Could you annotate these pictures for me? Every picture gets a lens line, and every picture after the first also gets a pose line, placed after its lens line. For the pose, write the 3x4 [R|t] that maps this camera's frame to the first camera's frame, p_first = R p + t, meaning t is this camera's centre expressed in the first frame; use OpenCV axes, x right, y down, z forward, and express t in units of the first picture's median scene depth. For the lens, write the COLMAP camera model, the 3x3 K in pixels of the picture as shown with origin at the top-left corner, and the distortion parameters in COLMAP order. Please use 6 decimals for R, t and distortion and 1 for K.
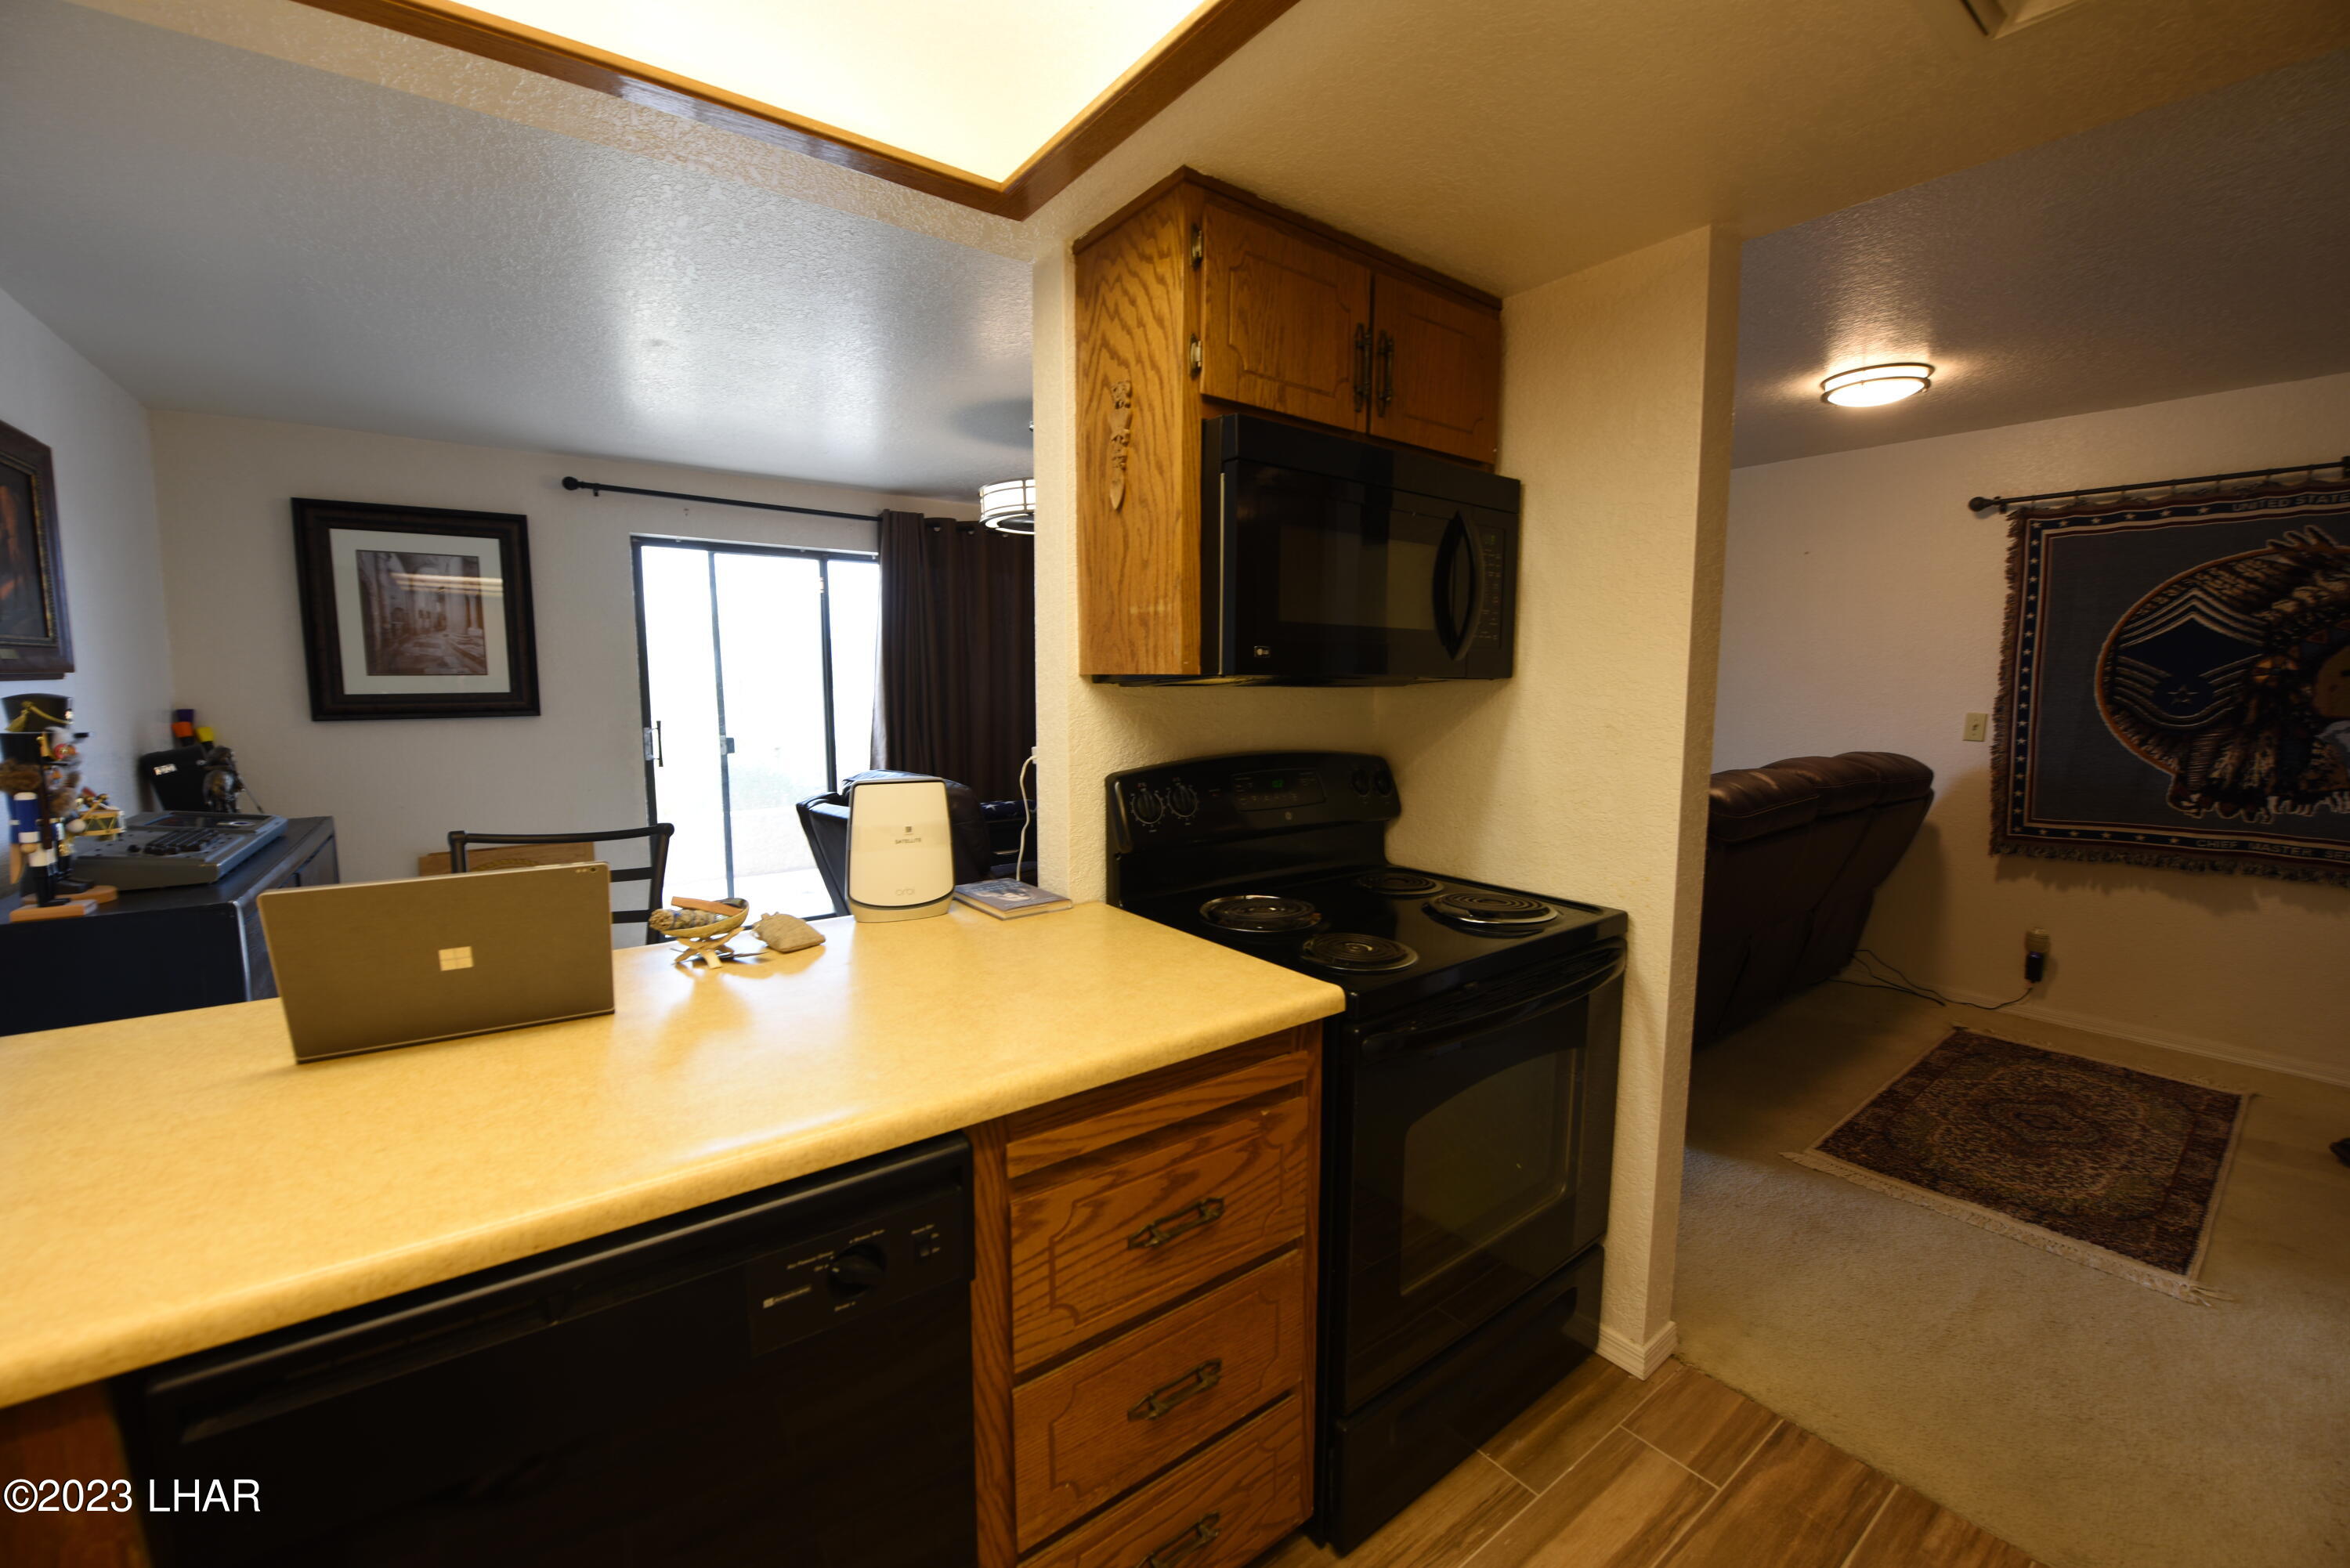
lens RADIAL K [[919.7, 0, 1182.1], [0, 919.7, 783.7], [0, 0, 1]] dist [-0.012711, -0.001845]
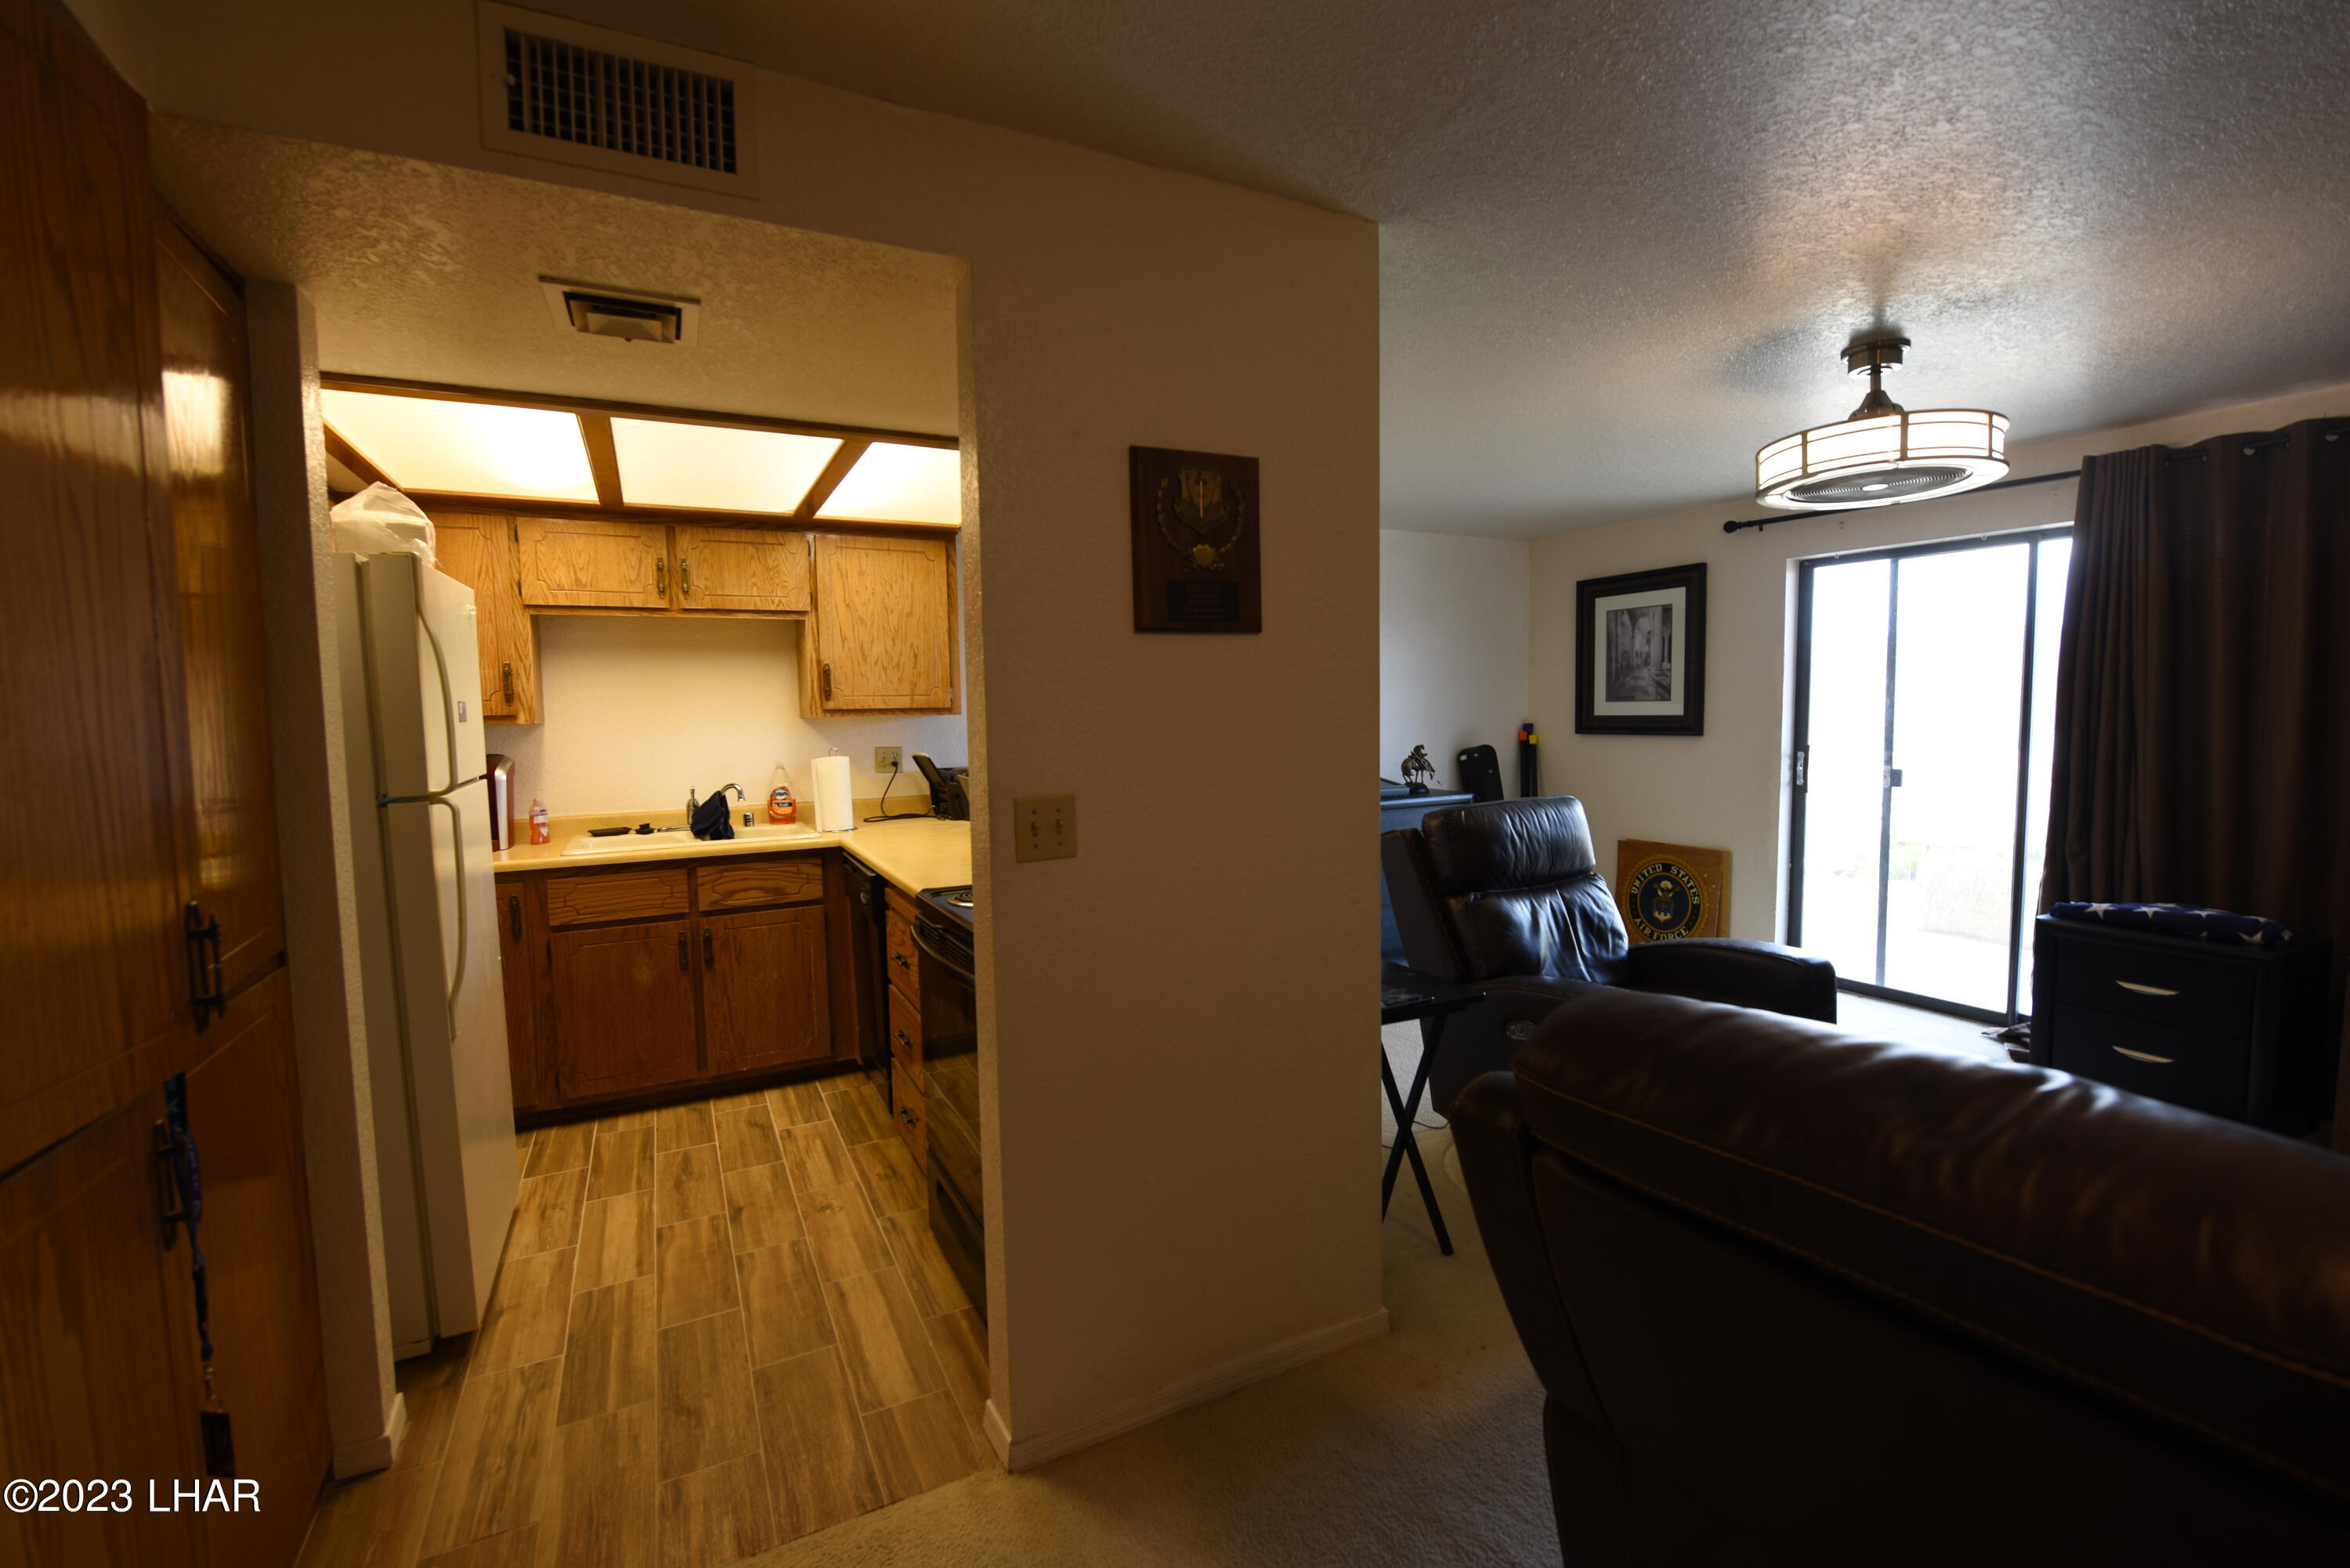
lens RADIAL K [[979.6, 0, 1174.5], [0, 979.6, 778.6], [0, 0, 1]] dist [-0.008623, 0.000248]
pose [[-0.144652, 0.073821, -0.986725, 1.739178], [-0.096600, 0.991396, 0.088331, -0.187980], [0.984756, 0.108095, -0.136276, 1.502342]]
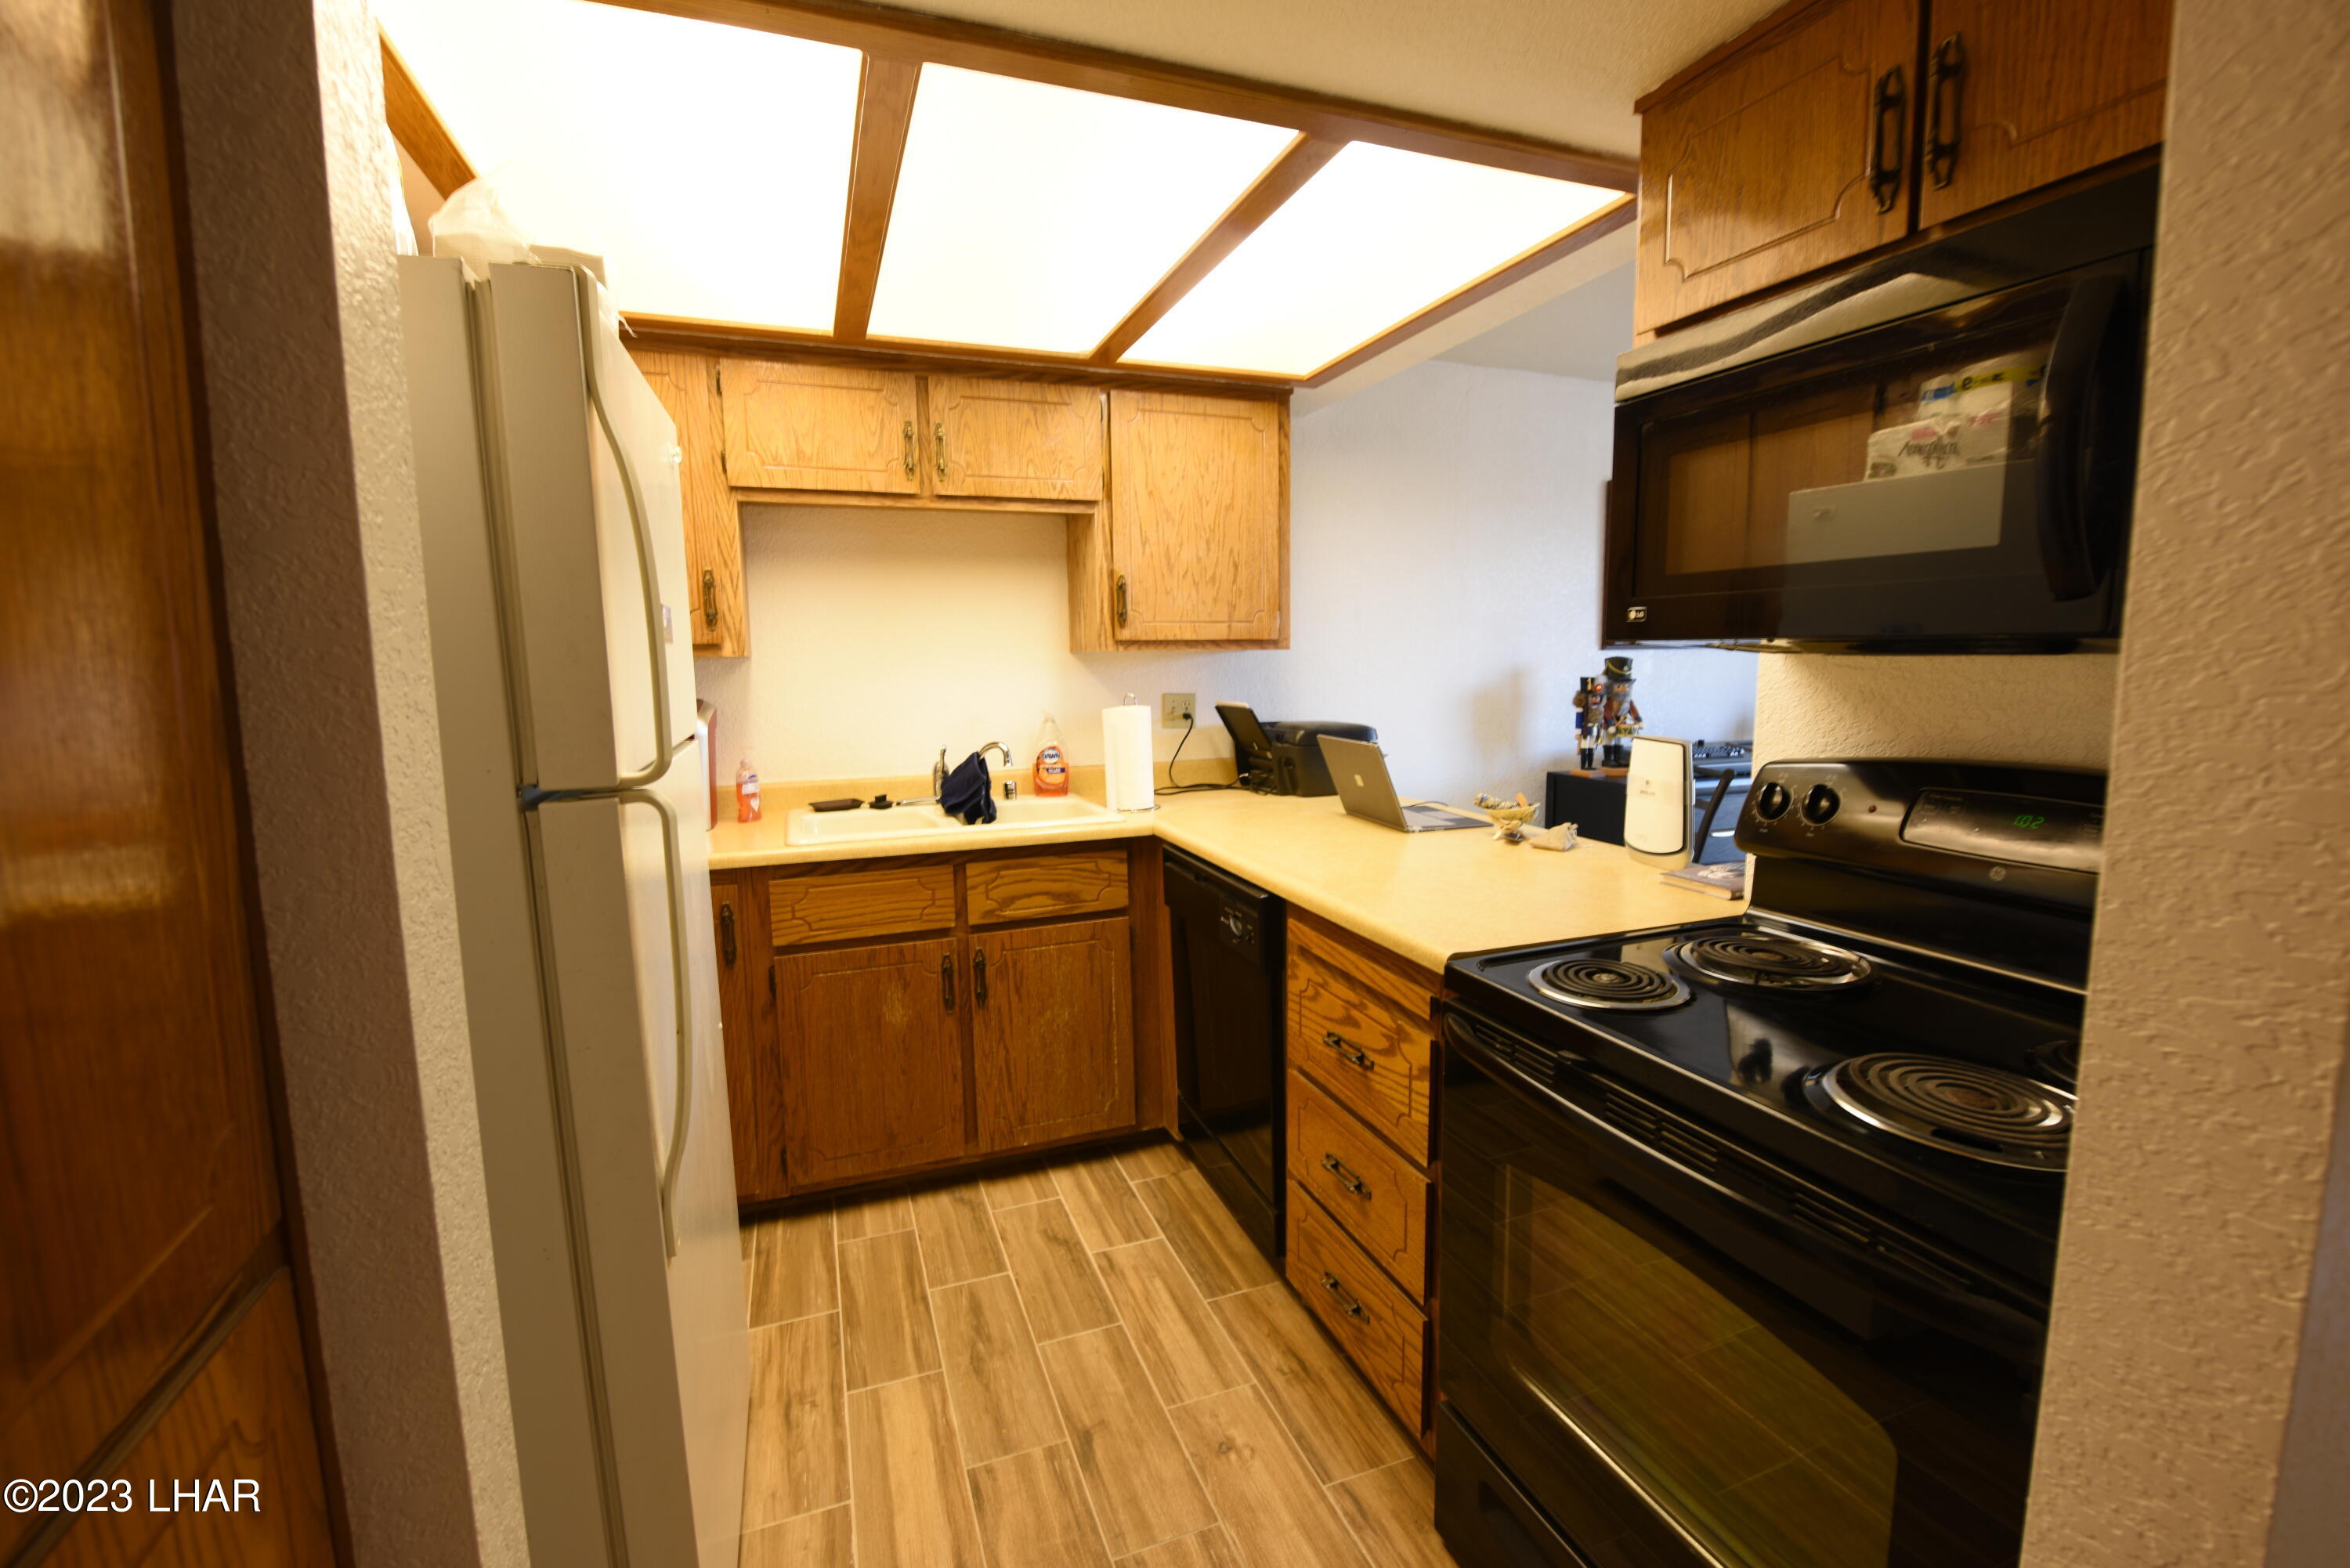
lens RADIAL K [[979.6, 0, 1186.2], [0, 979.6, 777.5], [0, 0, 1]] dist [-0.008623, 0.000248]
pose [[-0.257388, 0.120839, -0.958723, 1.085835], [-0.098860, 0.983651, 0.150522, -0.087552], [0.961238, 0.133522, -0.241233, 0.825633]]
